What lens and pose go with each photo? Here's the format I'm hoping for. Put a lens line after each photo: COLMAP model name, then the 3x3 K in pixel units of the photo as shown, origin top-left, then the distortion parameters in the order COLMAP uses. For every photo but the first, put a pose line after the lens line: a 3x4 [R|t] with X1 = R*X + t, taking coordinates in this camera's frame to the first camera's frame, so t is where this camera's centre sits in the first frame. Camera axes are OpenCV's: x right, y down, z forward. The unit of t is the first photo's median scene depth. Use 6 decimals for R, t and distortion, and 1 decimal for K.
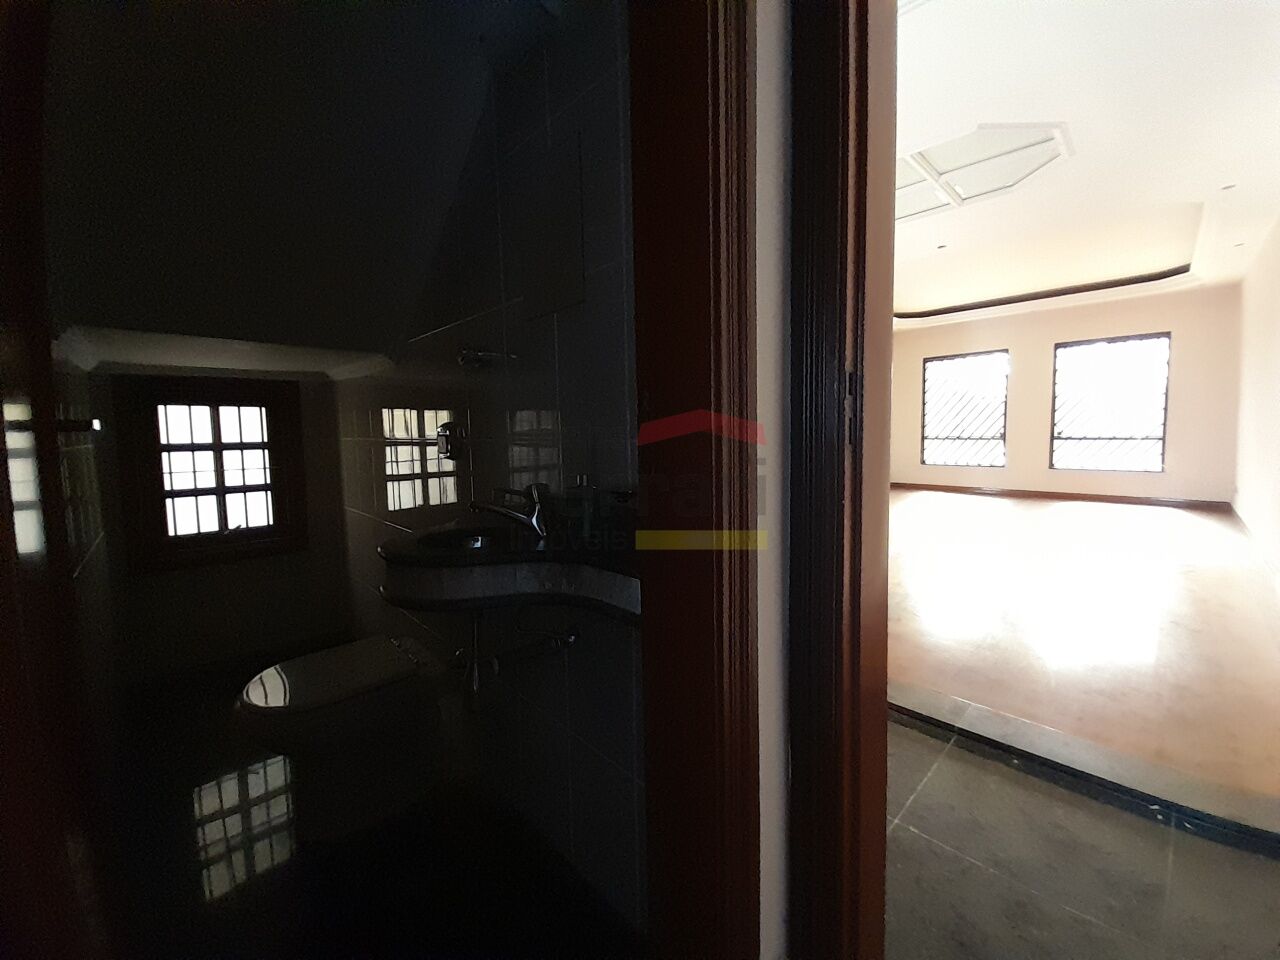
lens RADIAL K [[511.8, 0, 679.5], [0, 511.8, 463.8], [0, 0, 1]] dist [0.000298, -0.011124]
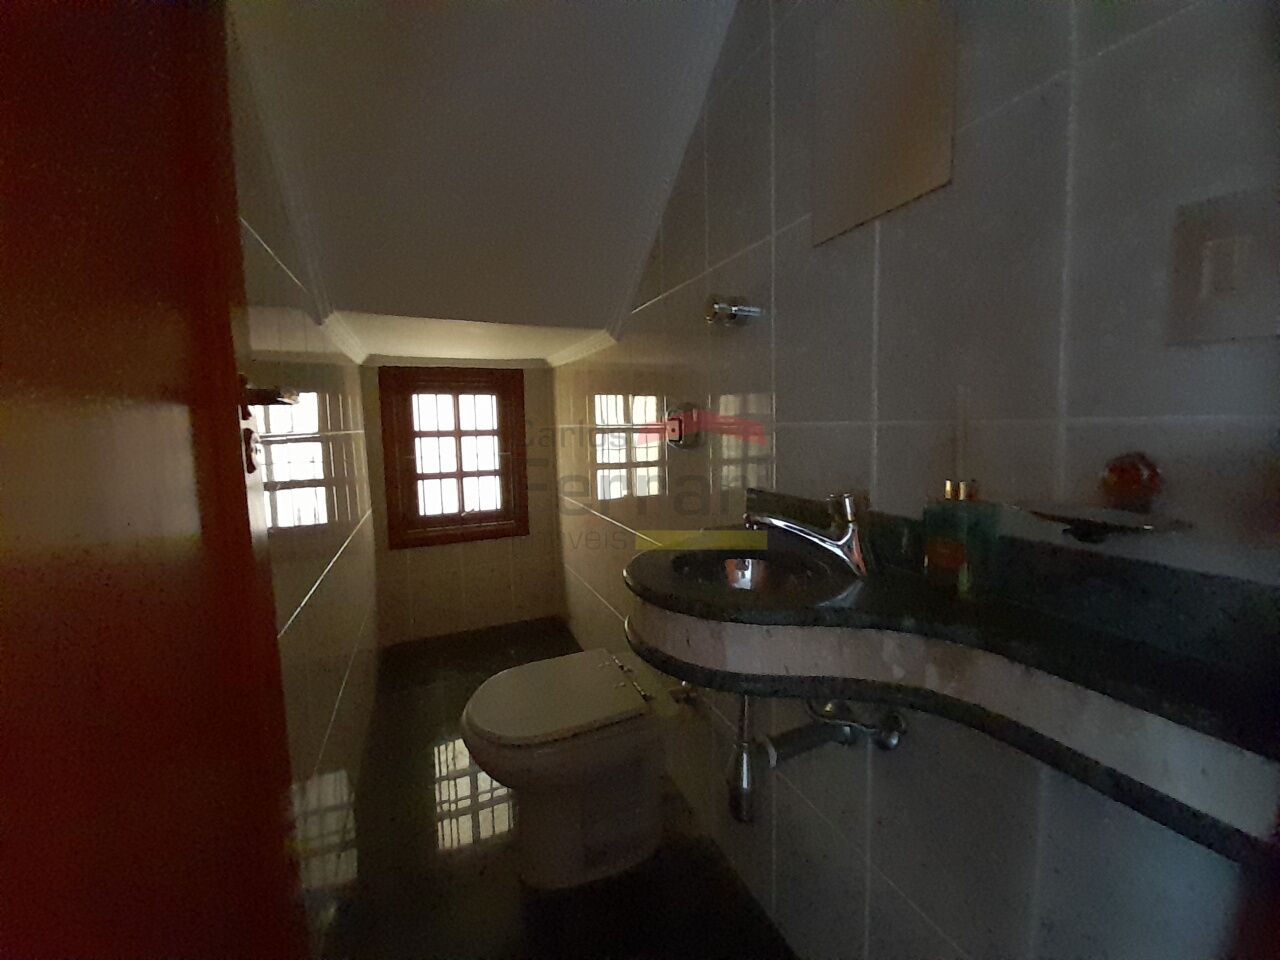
lens RADIAL K [[502.8, 0, 651.8], [0, 502.8, 465.7], [0, 0, 1]] dist [-0.000305, -0.000284]
pose [[0.928609, 0.026601, -0.370106, -0.147150], [-0.017701, 0.999467, 0.027422, -0.001748], [0.370638, -0.018913, 0.928585, 0.178731]]
